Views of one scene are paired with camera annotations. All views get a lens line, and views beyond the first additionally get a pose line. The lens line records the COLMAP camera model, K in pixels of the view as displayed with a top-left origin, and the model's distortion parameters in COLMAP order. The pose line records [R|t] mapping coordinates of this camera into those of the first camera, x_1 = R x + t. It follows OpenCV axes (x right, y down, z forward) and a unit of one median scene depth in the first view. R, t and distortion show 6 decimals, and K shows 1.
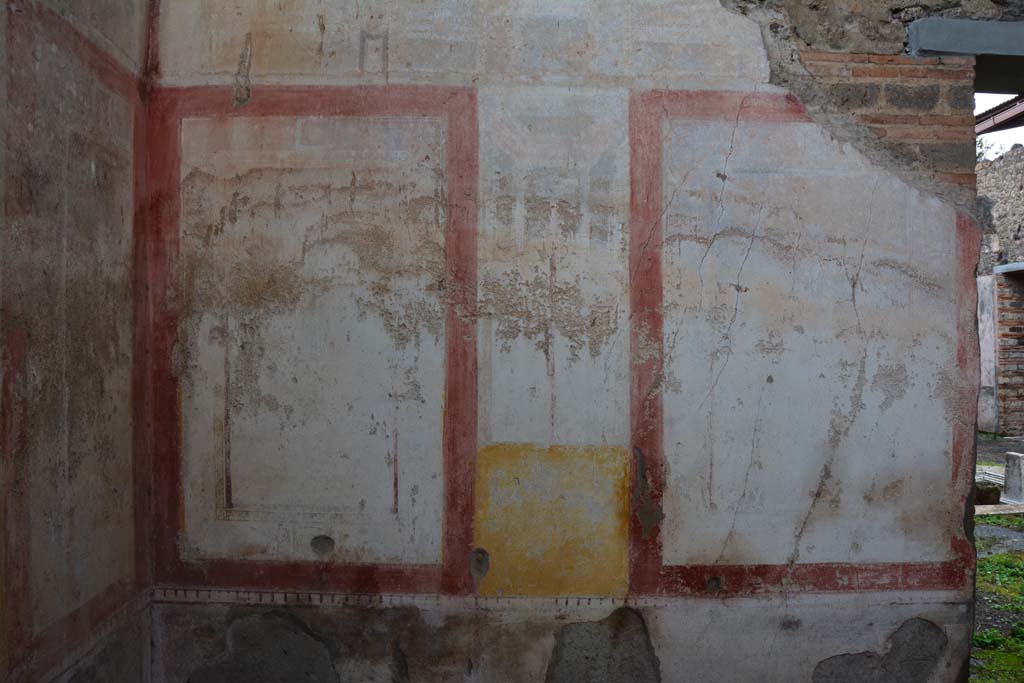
lens RADIAL K [[798.1, 0, 517.6], [0, 798.1, 349.2], [0, 0, 1]] dist [-0.162328, 0.117422]
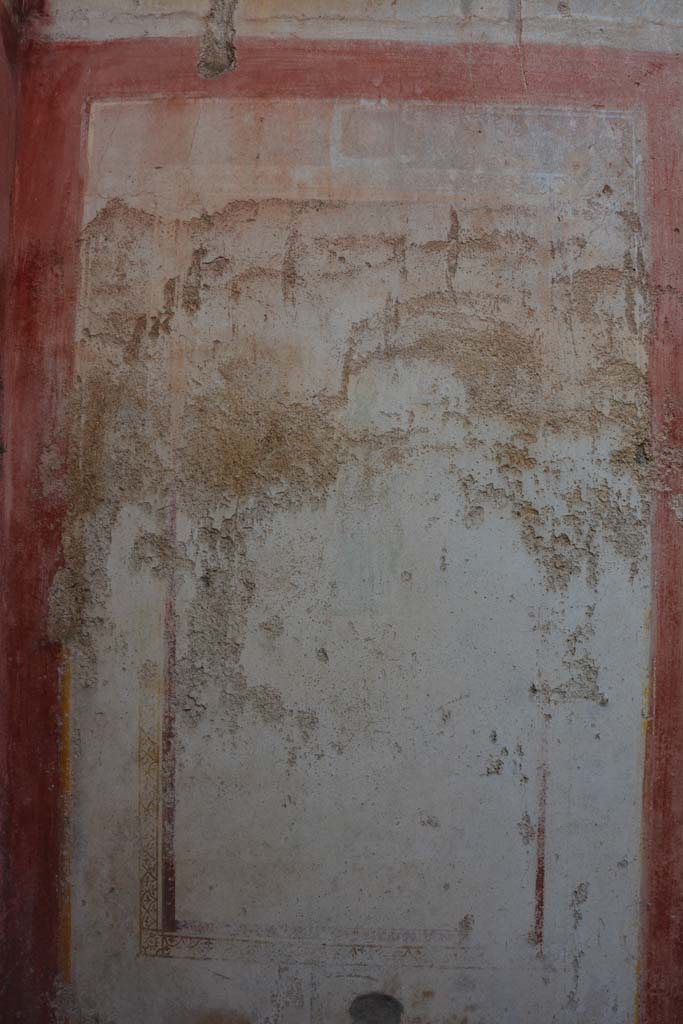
lens RADIAL K [[798.1, 0, 352.2], [0, 798.1, 521.0], [0, 0, 1]] dist [-0.162328, 0.117422]
pose [[0.999653, 0.011852, -0.023530, -0.256059], [-0.013287, 0.998000, -0.061798, -0.009590], [0.022750, 0.062089, 0.997811, 0.540528]]
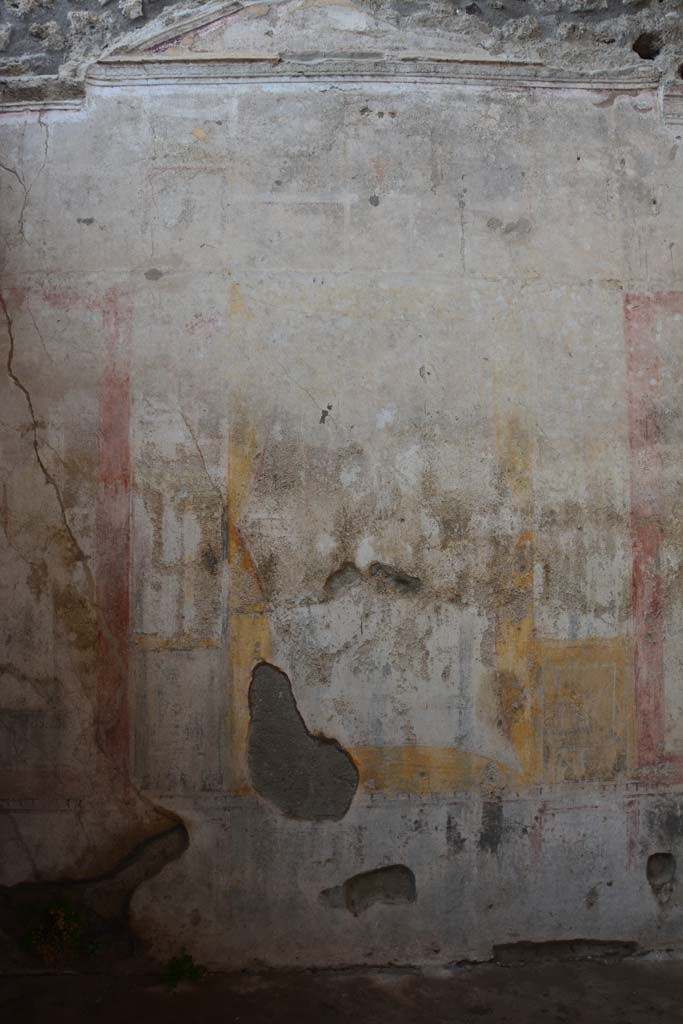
lens RADIAL K [[798.1, 0, 346.4], [0, 798.1, 529.0], [0, 0, 1]] dist [-0.162328, 0.117422]
pose [[0.005257, -0.054875, -0.998479, 0.560818], [-0.000614, 0.998493, -0.054879, 0.042044], [0.999986, 0.000902, 0.005215, 0.306514]]
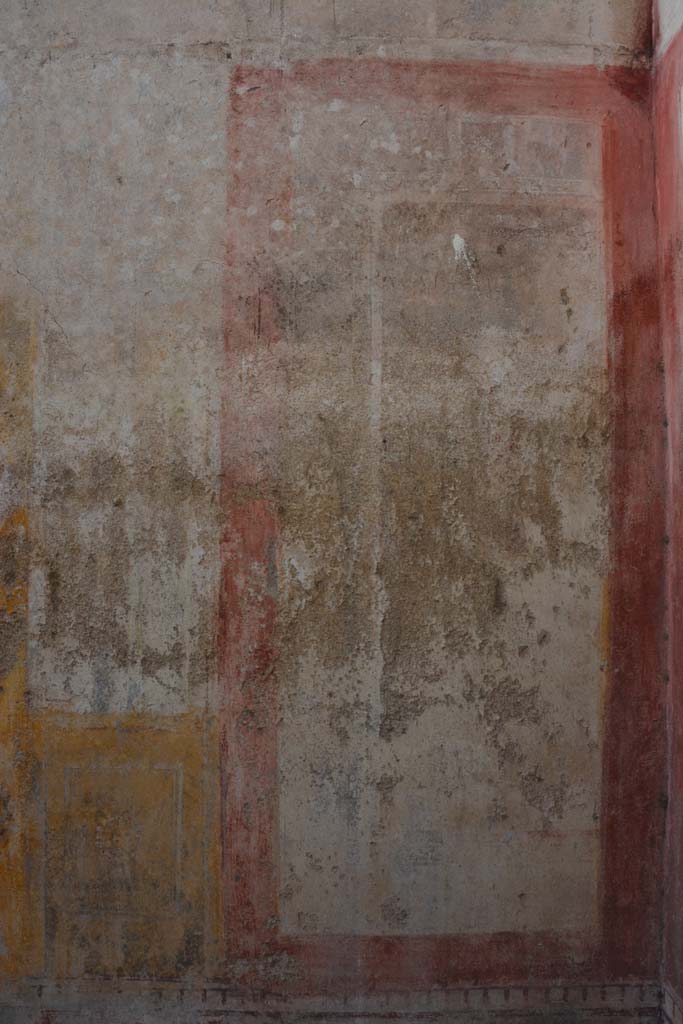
lens RADIAL K [[798.1, 0, 351.8], [0, 798.1, 514.8], [0, 0, 1]] dist [-0.162328, 0.117422]
pose [[-0.035841, -0.044521, -0.998365, 0.068094], [-0.016589, 0.998896, -0.043949, 0.012986], [0.999220, 0.014987, -0.036540, 0.797499]]
